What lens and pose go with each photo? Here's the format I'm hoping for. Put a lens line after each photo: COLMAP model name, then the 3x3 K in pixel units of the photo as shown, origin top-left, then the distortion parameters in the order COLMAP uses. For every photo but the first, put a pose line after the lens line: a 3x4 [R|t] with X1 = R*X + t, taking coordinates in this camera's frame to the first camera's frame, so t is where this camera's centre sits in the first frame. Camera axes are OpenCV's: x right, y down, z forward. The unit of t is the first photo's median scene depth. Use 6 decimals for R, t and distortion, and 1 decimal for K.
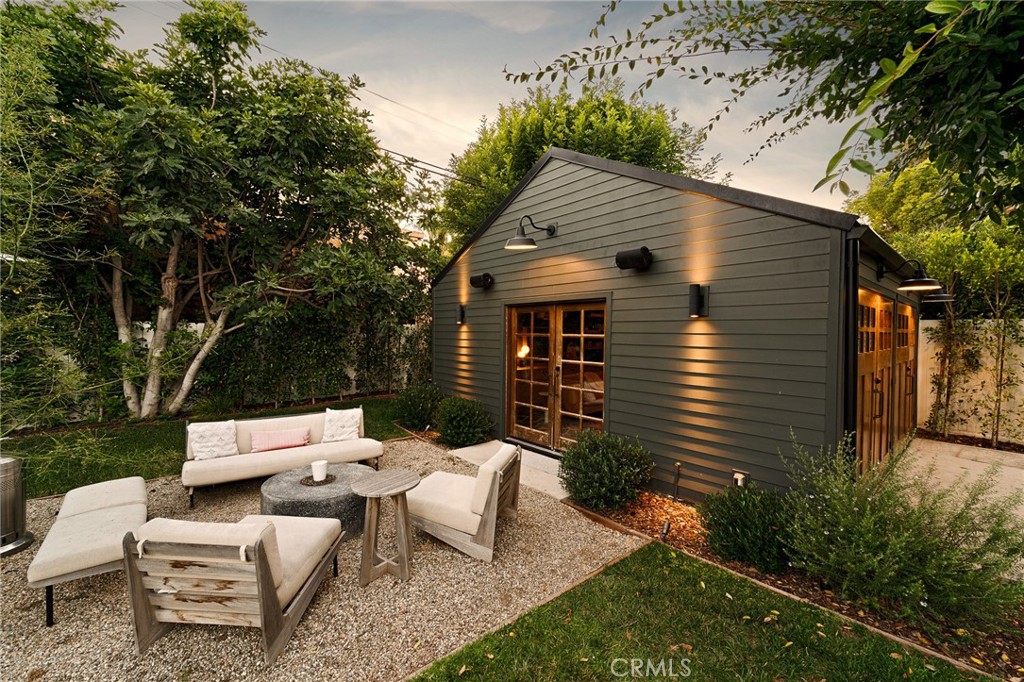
lens RADIAL K [[409.4, 0, 514.5], [0, 409.4, 339.1], [0, 0, 1]] dist [-0.000844, -0.000396]
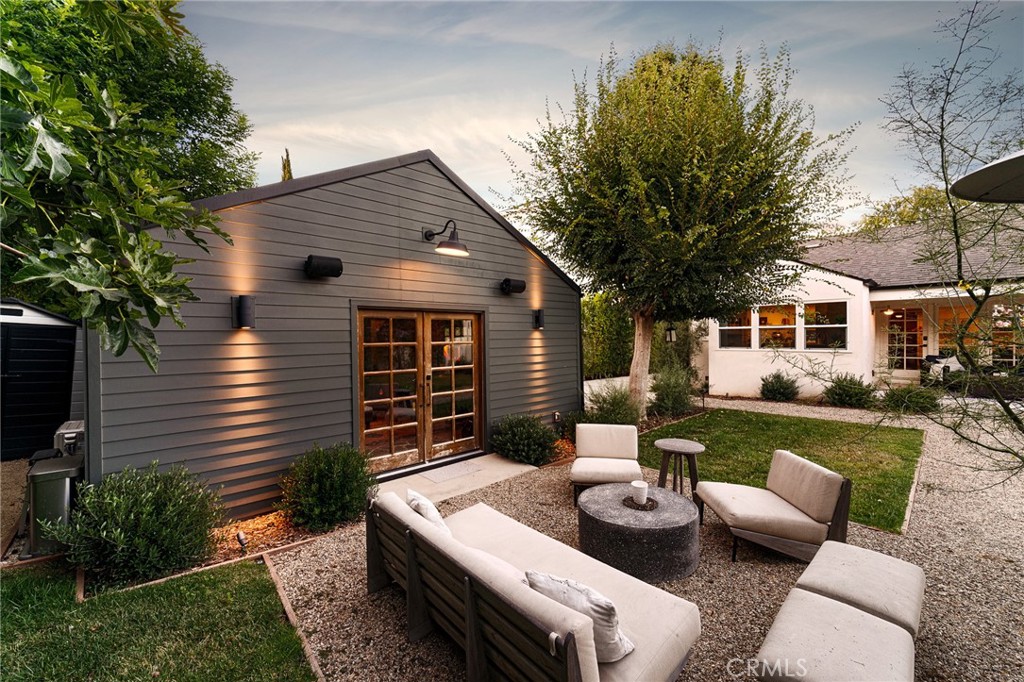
lens RADIAL K [[409.4, 0, 514.5], [0, 409.4, 339.1], [0, 0, 1]] dist [-0.000844, -0.000396]
pose [[-0.026227, -0.020800, 0.999440, -0.885747], [0.023213, 0.999501, 0.021410, -0.036063], [-0.999386, 0.023762, -0.025731, 0.825462]]
